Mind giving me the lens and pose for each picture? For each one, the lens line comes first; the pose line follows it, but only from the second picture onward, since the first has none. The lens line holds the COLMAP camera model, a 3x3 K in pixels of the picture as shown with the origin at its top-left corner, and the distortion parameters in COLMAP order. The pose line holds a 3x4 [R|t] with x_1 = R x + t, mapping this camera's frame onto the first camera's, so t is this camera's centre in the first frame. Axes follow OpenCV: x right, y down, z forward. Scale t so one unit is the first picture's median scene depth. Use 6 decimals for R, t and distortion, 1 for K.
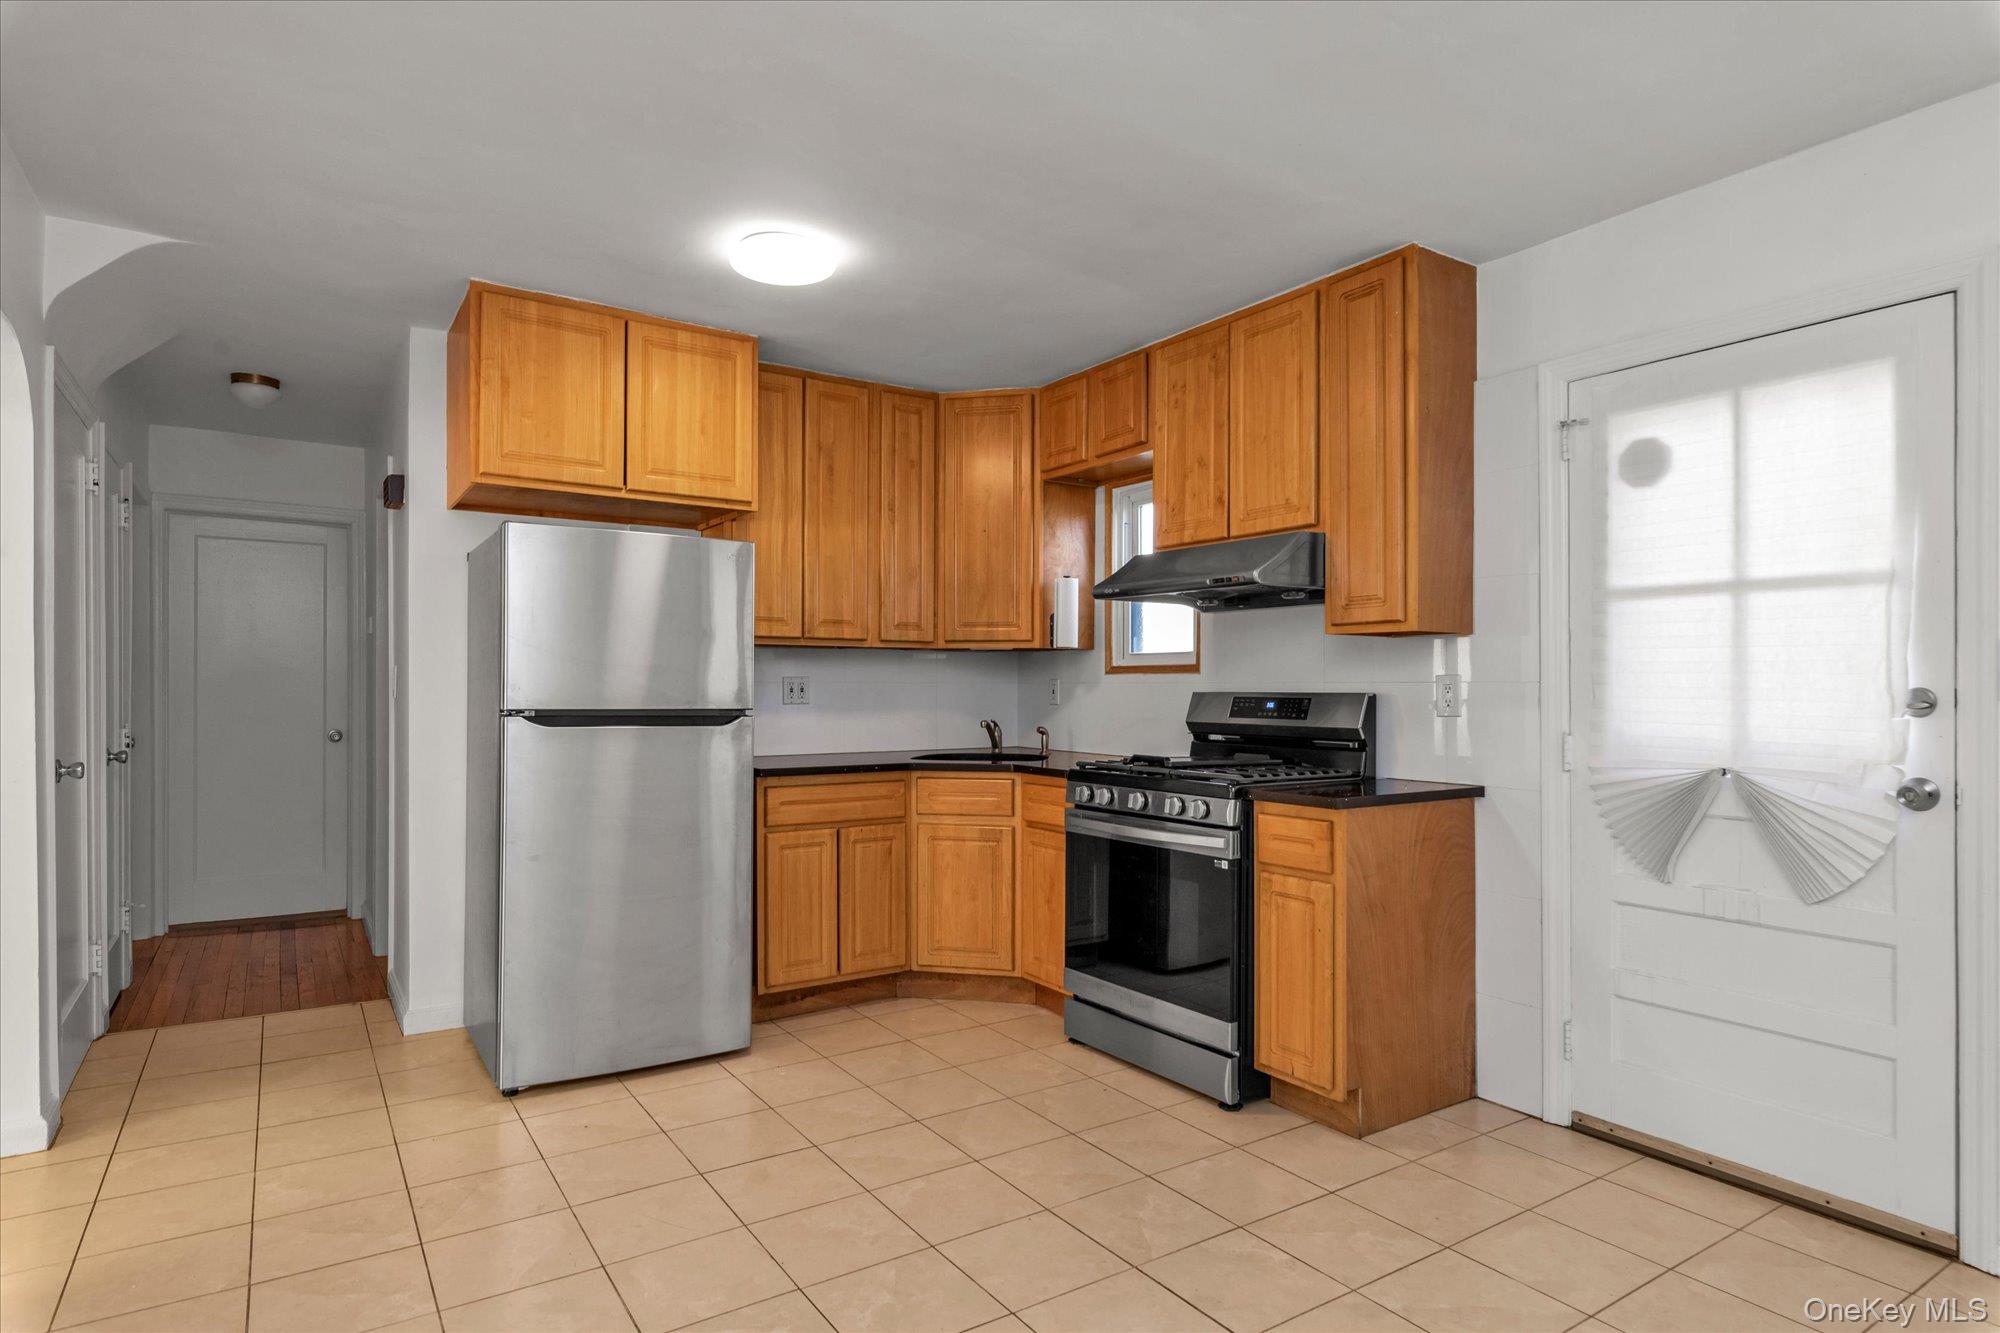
lens RADIAL K [[1086.5, 0, 997.9], [0, 1086.5, 679.1], [0, 0, 1]] dist [-0.001227, -0.000837]
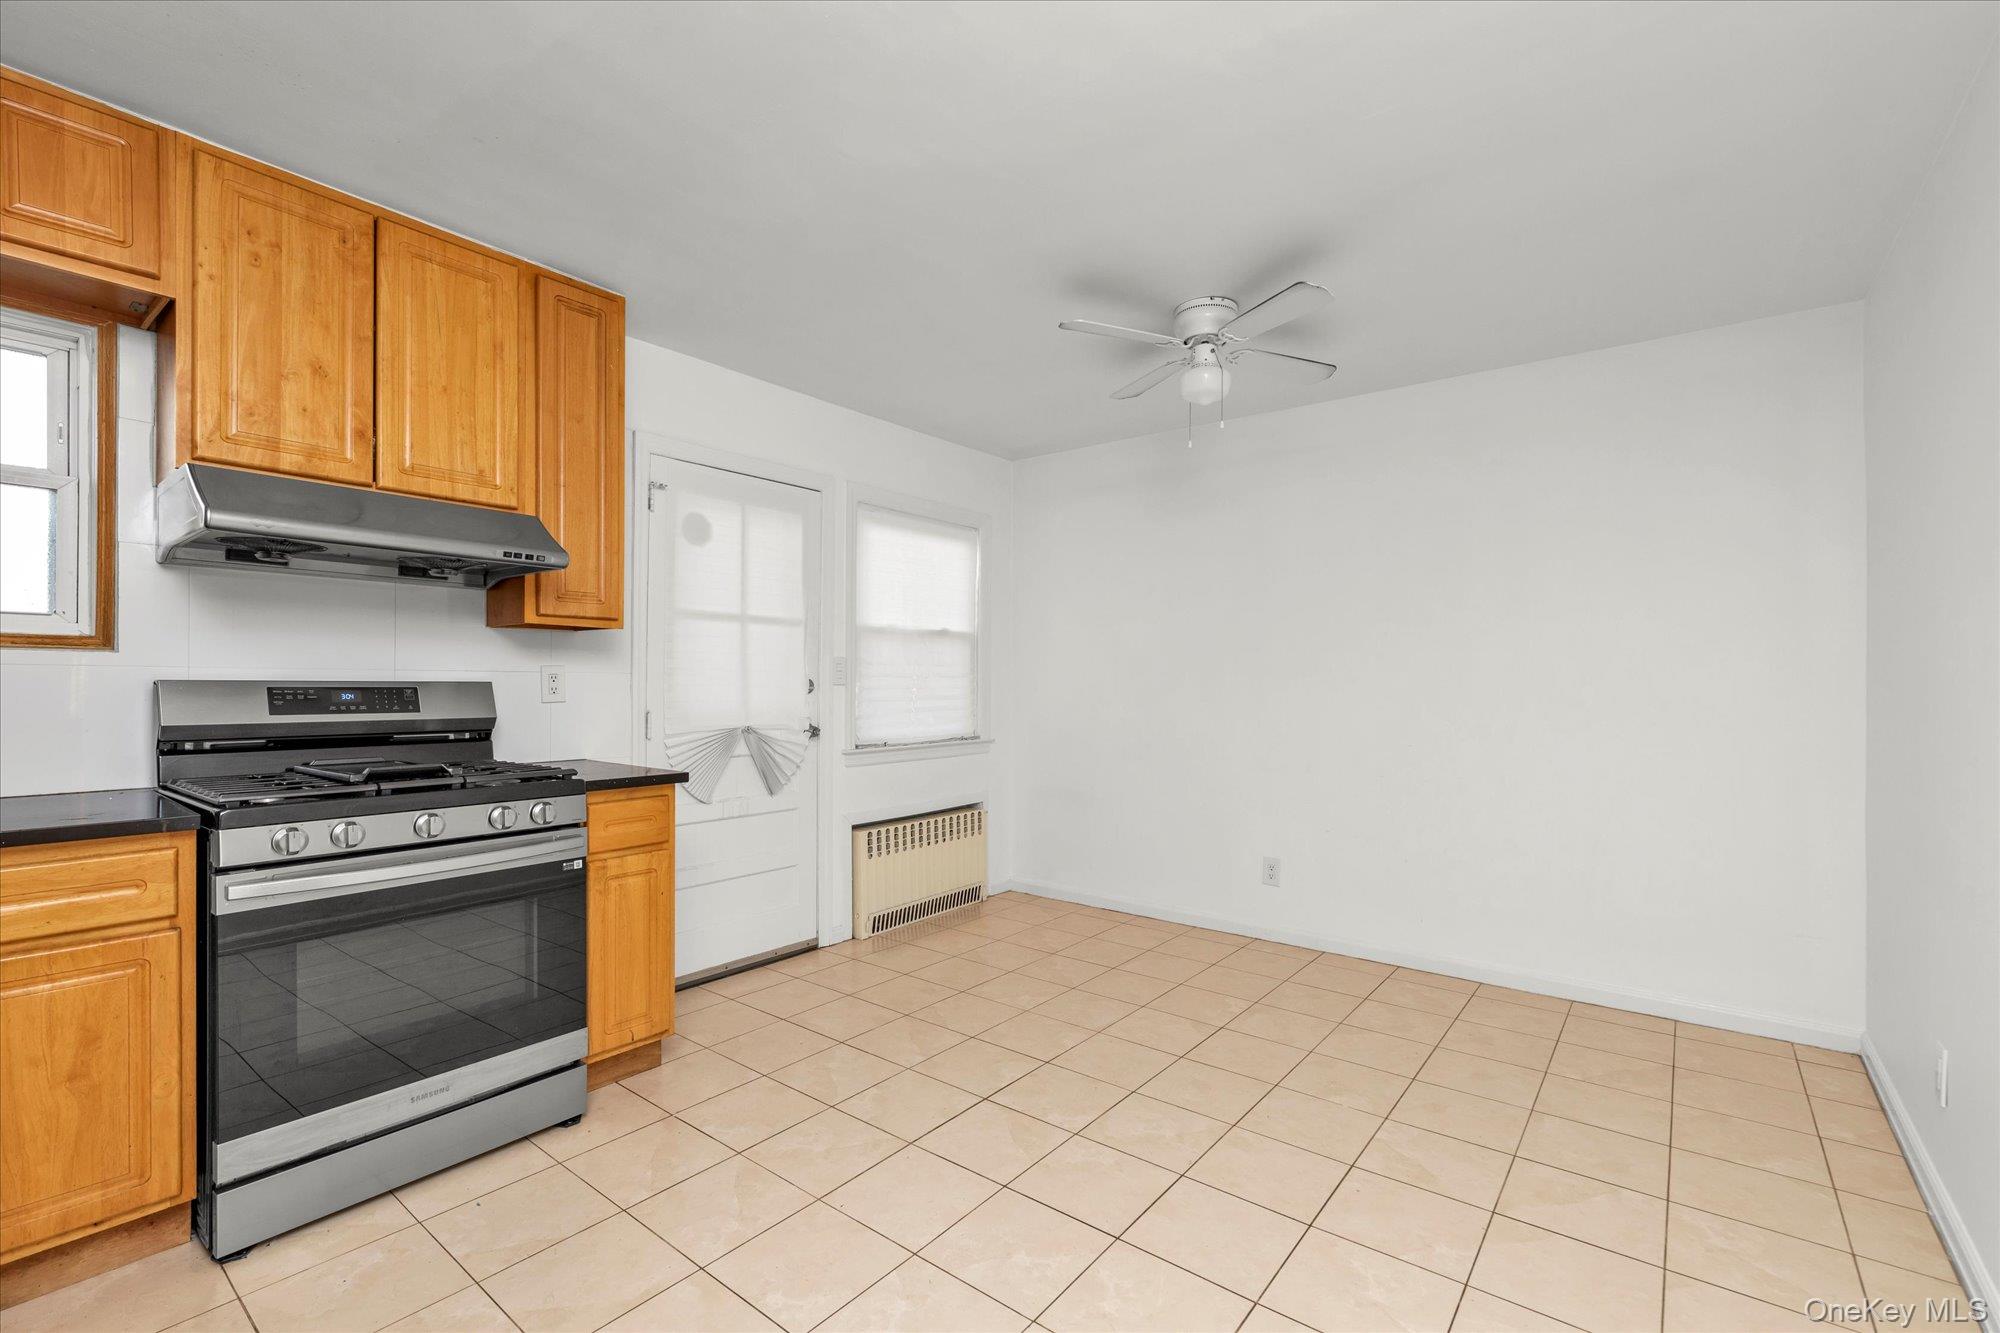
lens RADIAL K [[865.9, 0, 997.2], [0, 865.9, 677.7], [0, 0, 1]] dist [-0.001318, -0.000101]
pose [[-0.313929, 0.001878, 0.949444, -0.635344], [-0.013601, 0.999887, -0.006475, 0.009138], [-0.949349, -0.014946, -0.313868, 0.914014]]
